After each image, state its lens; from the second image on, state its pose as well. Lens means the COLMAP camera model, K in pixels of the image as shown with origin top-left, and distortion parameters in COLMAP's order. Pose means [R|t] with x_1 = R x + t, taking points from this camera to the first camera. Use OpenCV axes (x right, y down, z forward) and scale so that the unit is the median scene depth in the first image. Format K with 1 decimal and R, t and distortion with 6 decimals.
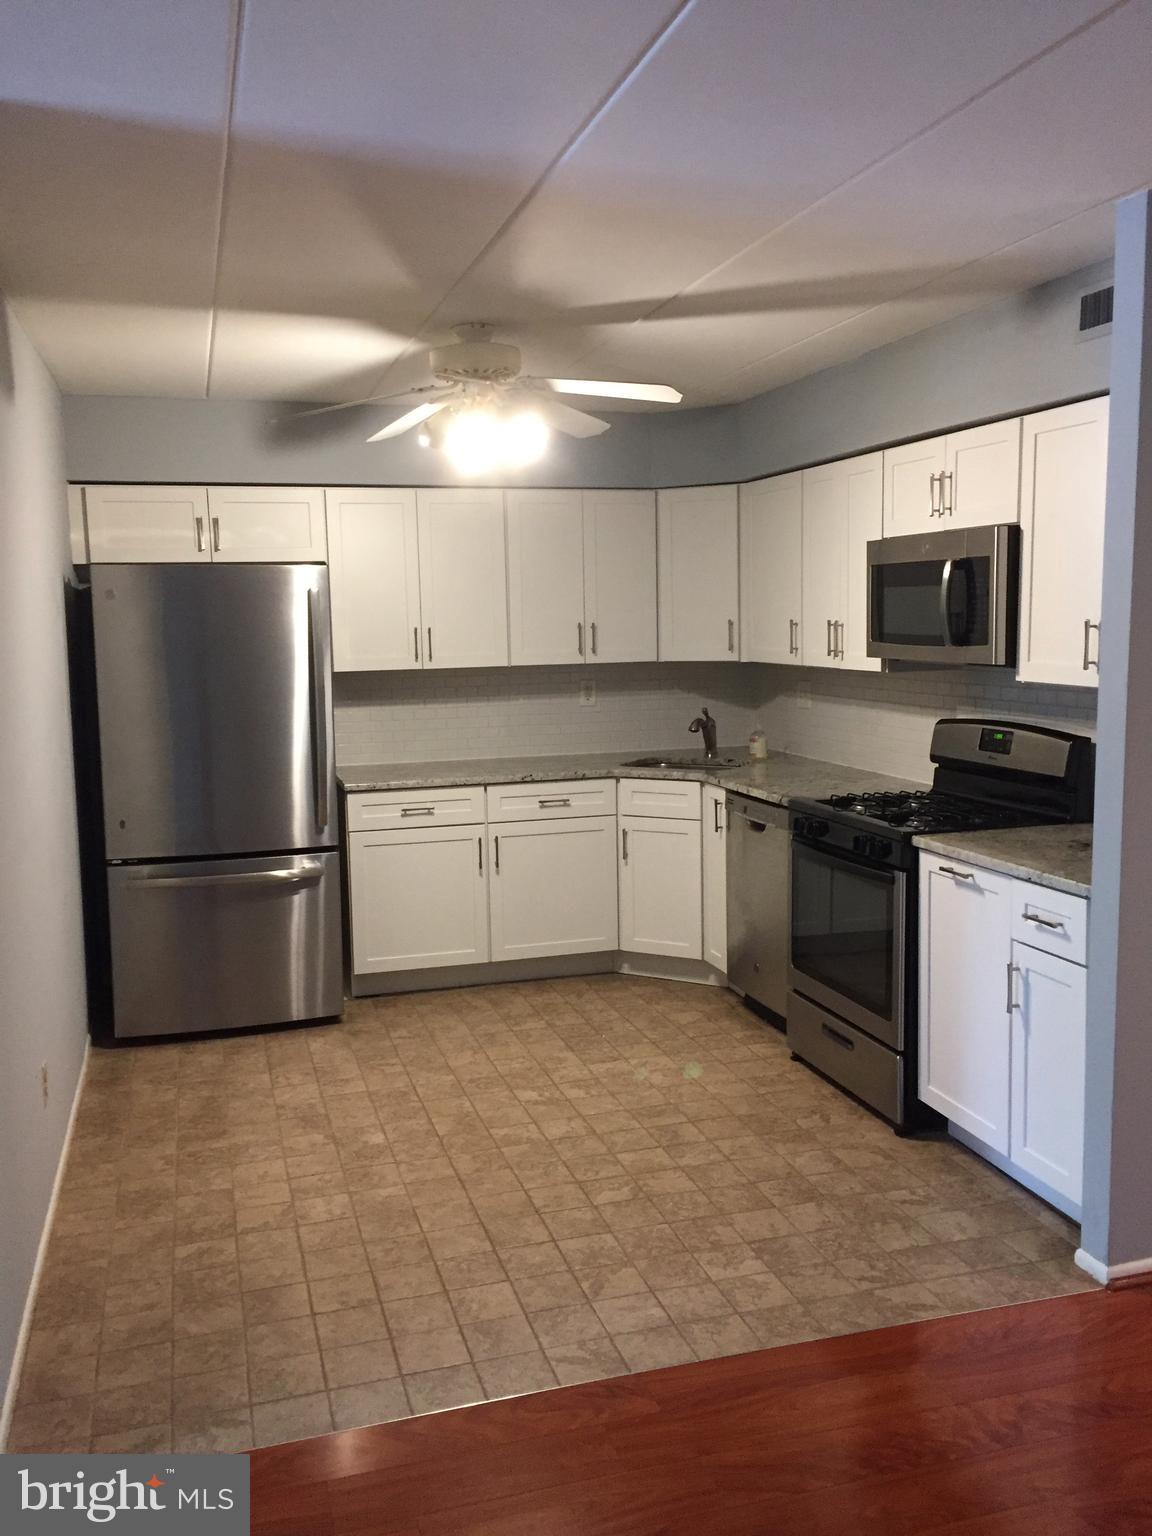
lens RADIAL K [[1316.3, 0, 575.2], [0, 1316.3, 763.8], [0, 0, 1]] dist [0.075773, -0.081792]
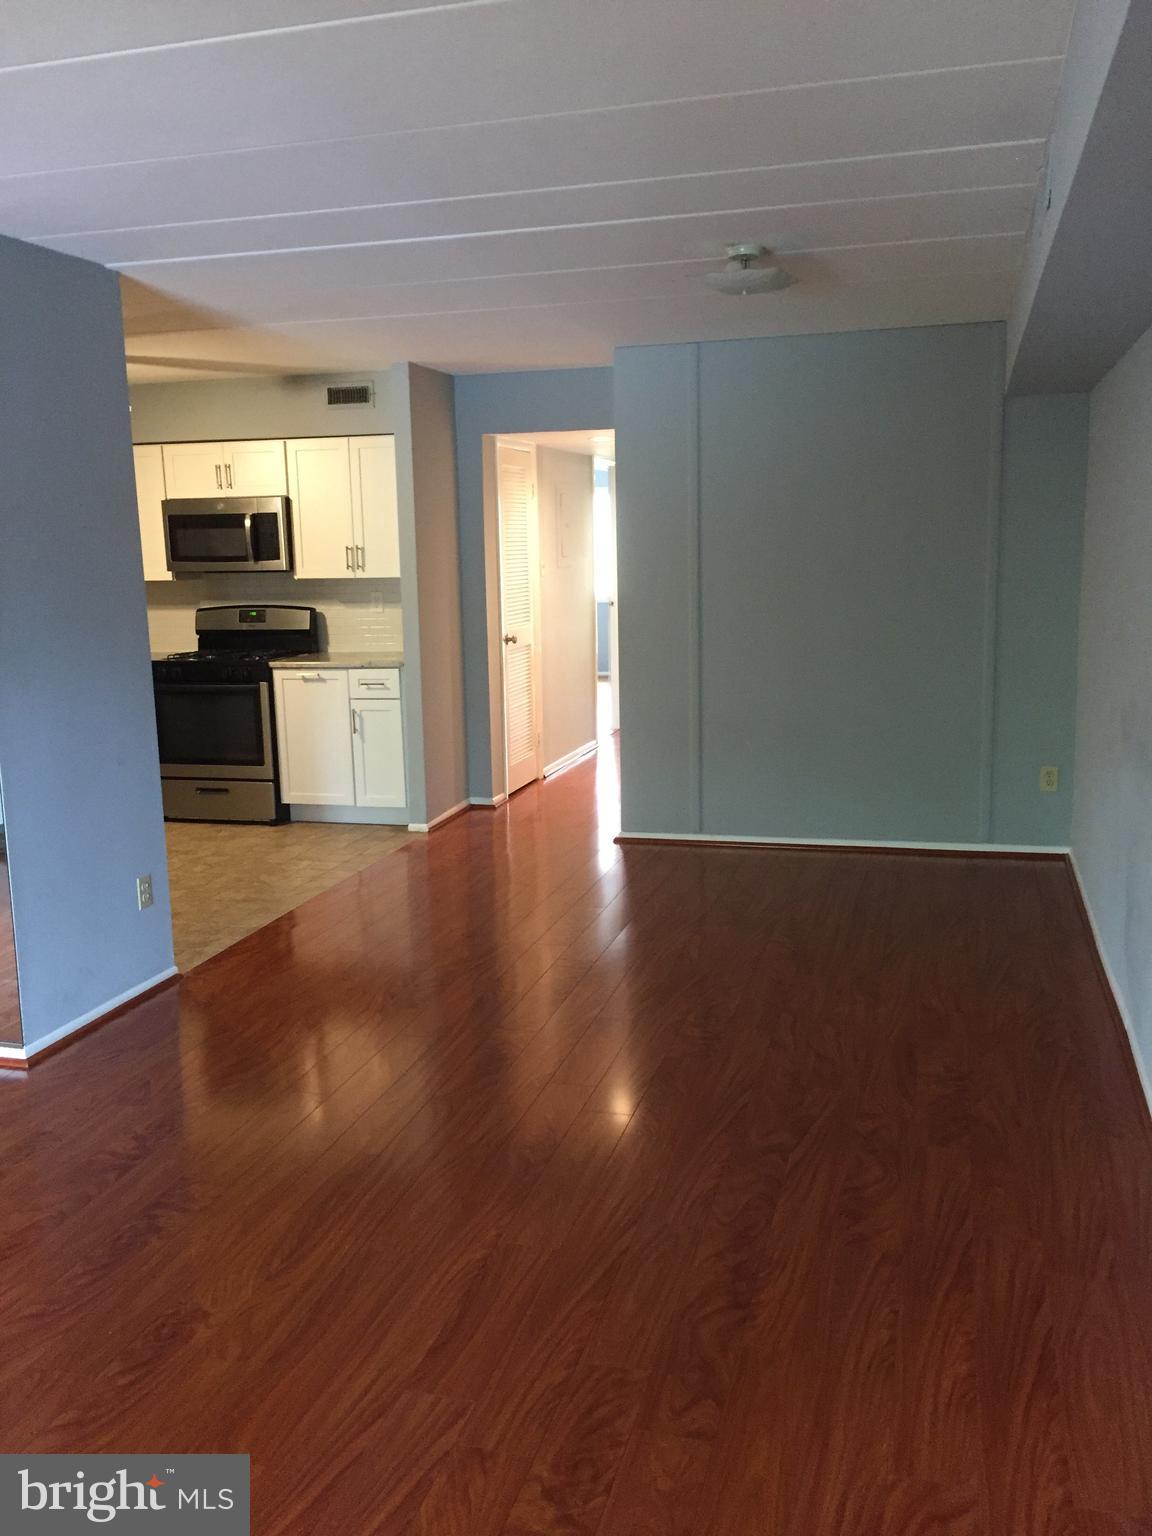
lens RADIAL K [[1316.3, 0, 576.5], [0, 1316.3, 762.4], [0, 0, 1]] dist [0.075773, -0.081792]
pose [[0.539030, -0.136302, 0.831185, -0.988697], [0.111393, 0.989688, 0.090055, 0.068386], [-0.834888, 0.044046, 0.548654, -0.350057]]
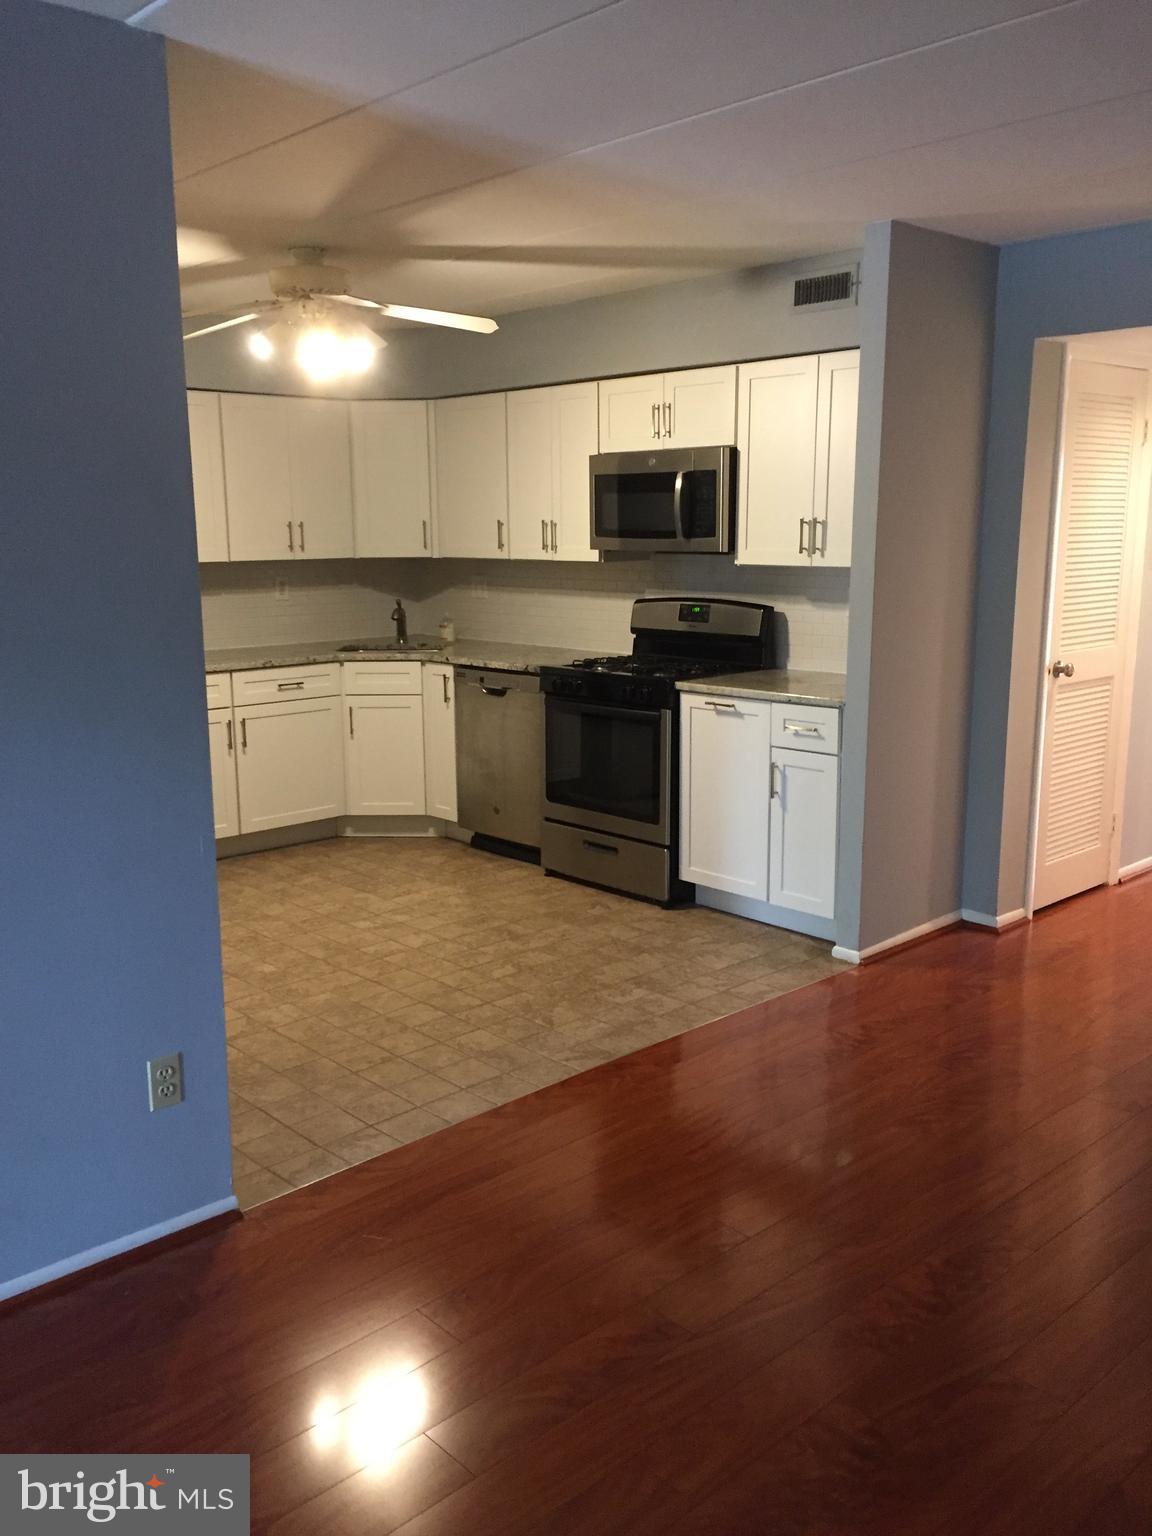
lens RADIAL K [[1316.3, 0, 576.7], [0, 1316.3, 768.1], [0, 0, 1]] dist [0.075773, -0.081792]
pose [[0.896824, -0.071876, 0.436509, -0.379669], [0.043584, 0.996268, 0.074501, 0.034318], [-0.440235, -0.047790, 0.896610, -0.132345]]
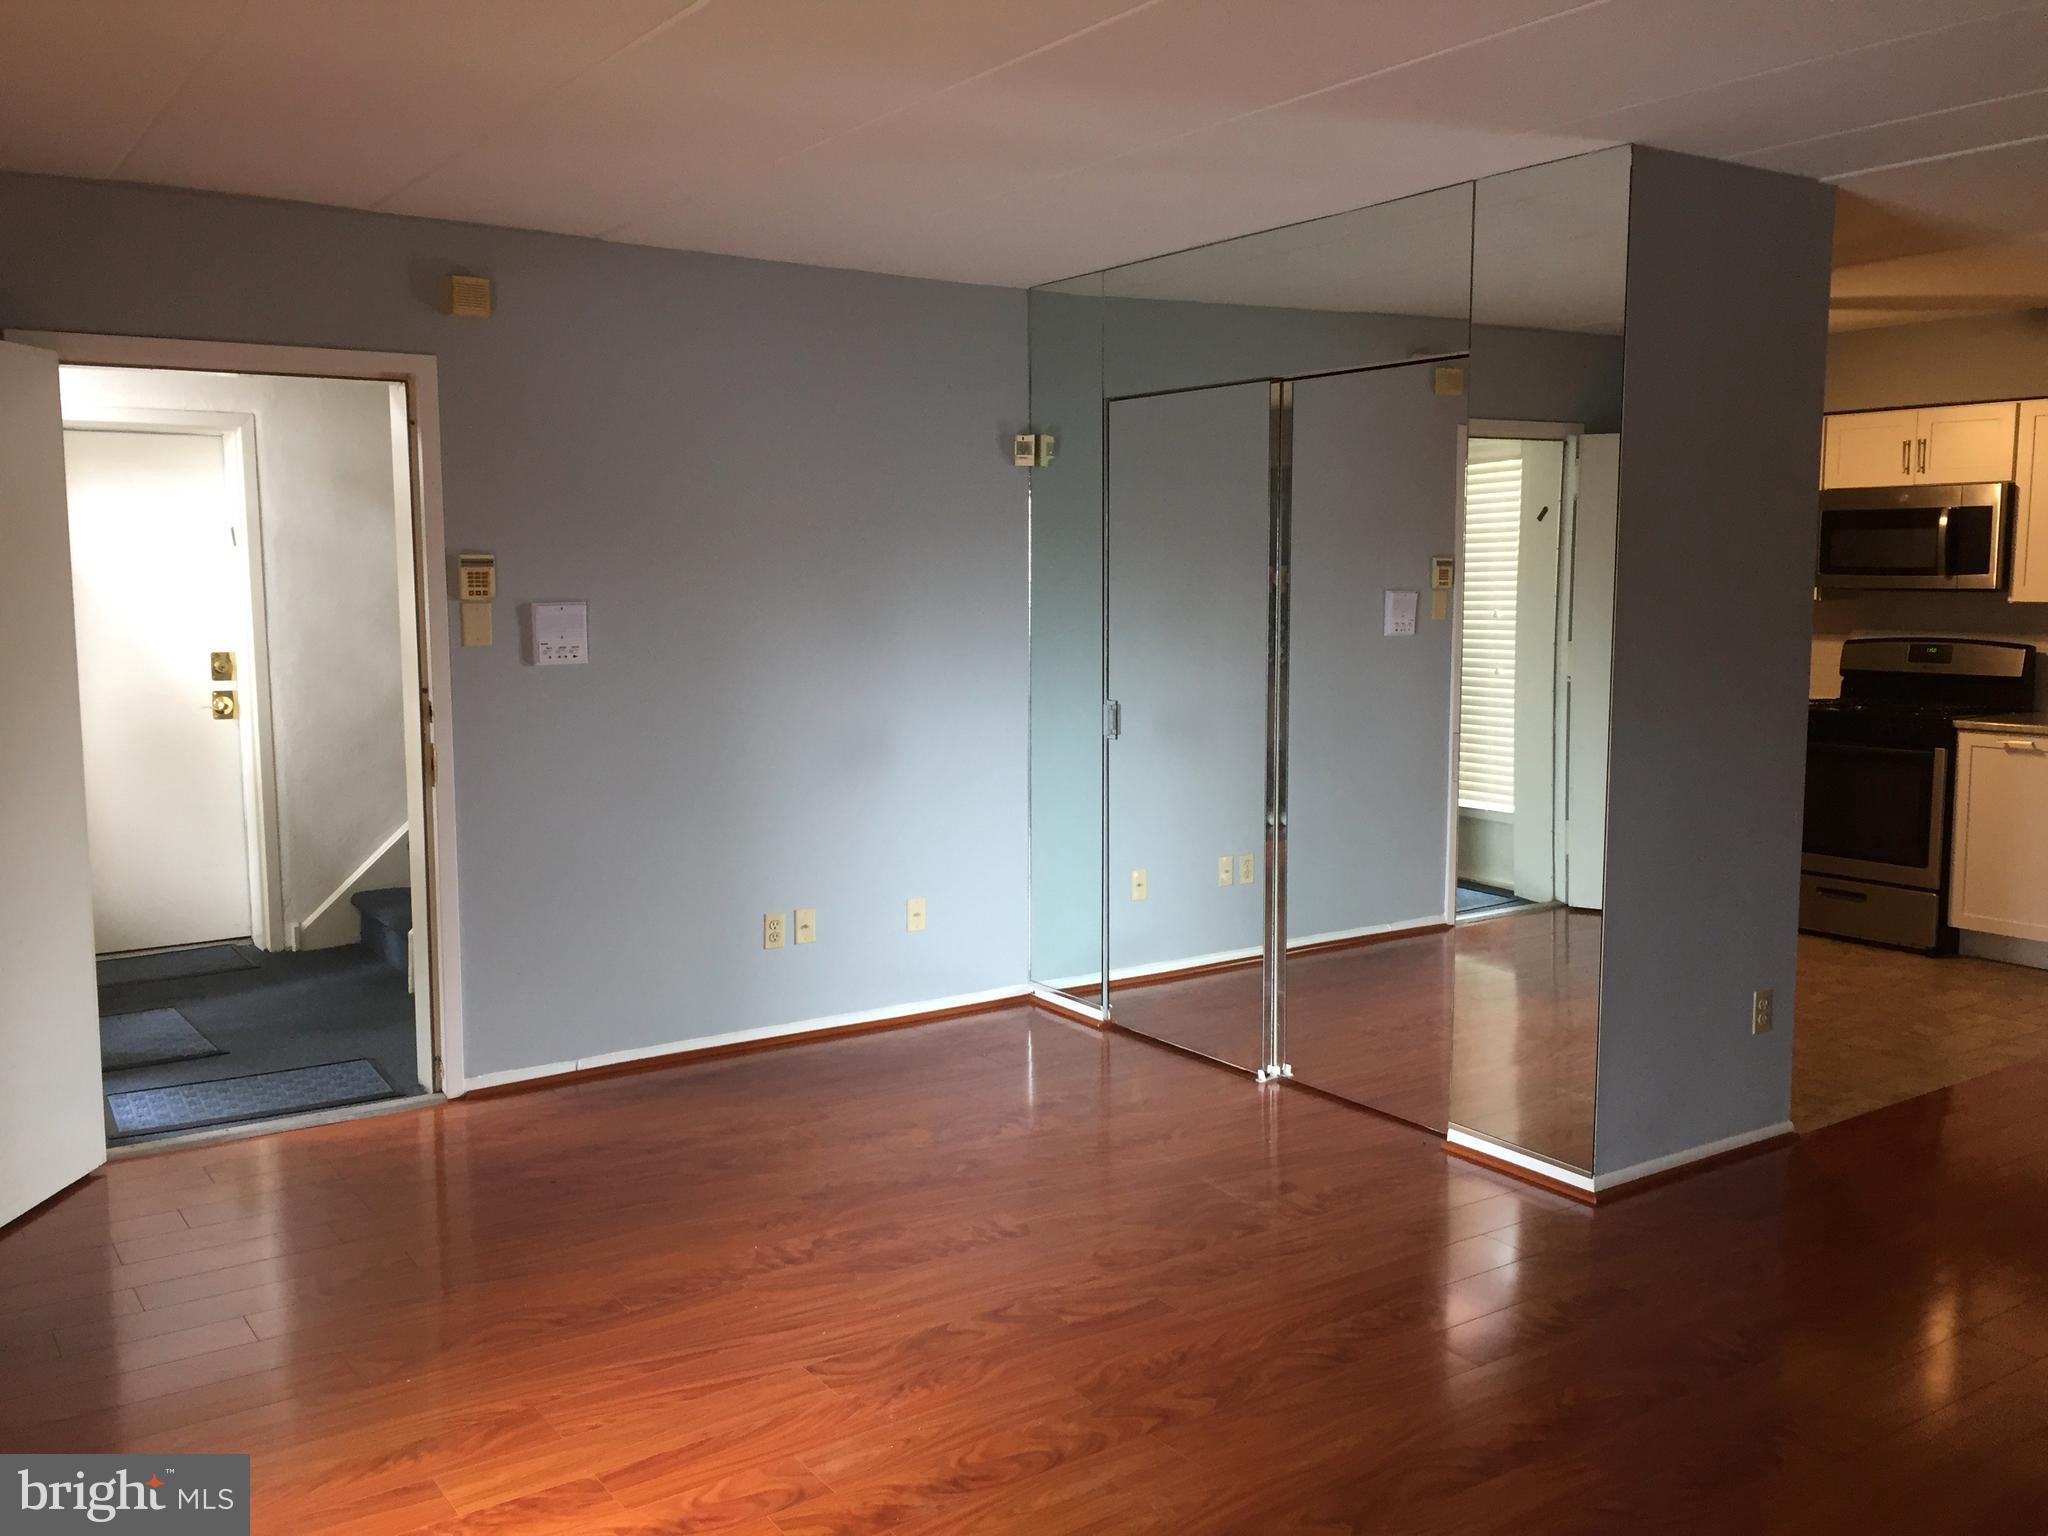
lens RADIAL K [[1755.1, 0, 1018.5], [0, 1755.1, 767.7], [0, 0, 1]] dist [0.075773, -0.081792]
pose [[0.951210, -0.022501, 0.307724, -1.049634], [0.024214, 0.999705, -0.001748, 0.074684], [-0.307594, 0.009114, 0.951474, -0.342768]]
